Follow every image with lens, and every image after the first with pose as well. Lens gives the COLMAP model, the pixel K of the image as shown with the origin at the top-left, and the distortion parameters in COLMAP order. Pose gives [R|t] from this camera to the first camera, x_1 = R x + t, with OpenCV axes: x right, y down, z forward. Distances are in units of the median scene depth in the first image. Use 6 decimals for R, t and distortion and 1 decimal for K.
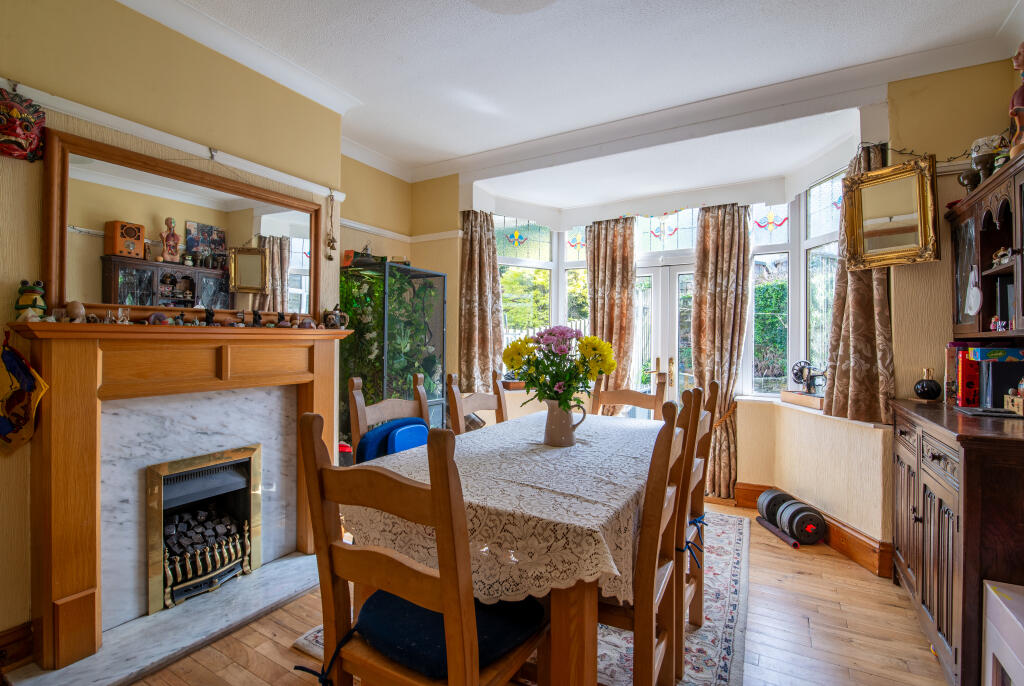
lens RADIAL K [[469.5, 0, 509.7], [0, 469.5, 341.2], [0, 0, 1]] dist [0.002368, -0.010953]
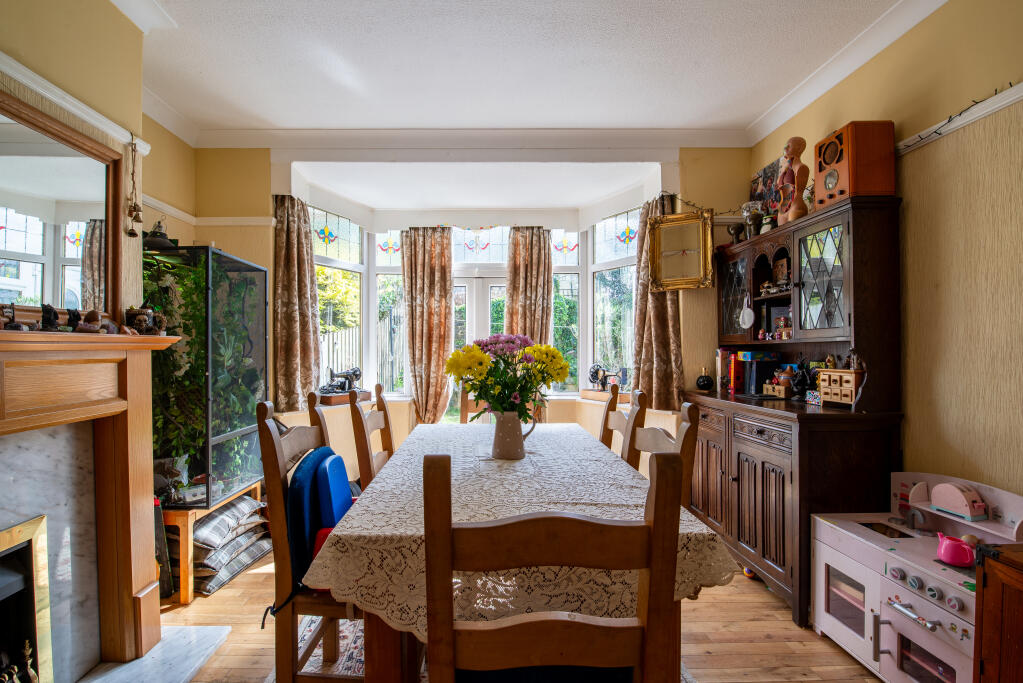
lens RADIAL K [[460.0, 0, 510.2], [0, 460.0, 357.1], [0, 0, 1]] dist [0.000328, -0.009812]
pose [[0.862151, -0.017155, 0.506361, -0.239734], [0.008888, 0.999785, 0.018739, -0.001386], [-0.506573, -0.011655, 0.862118, 0.125739]]
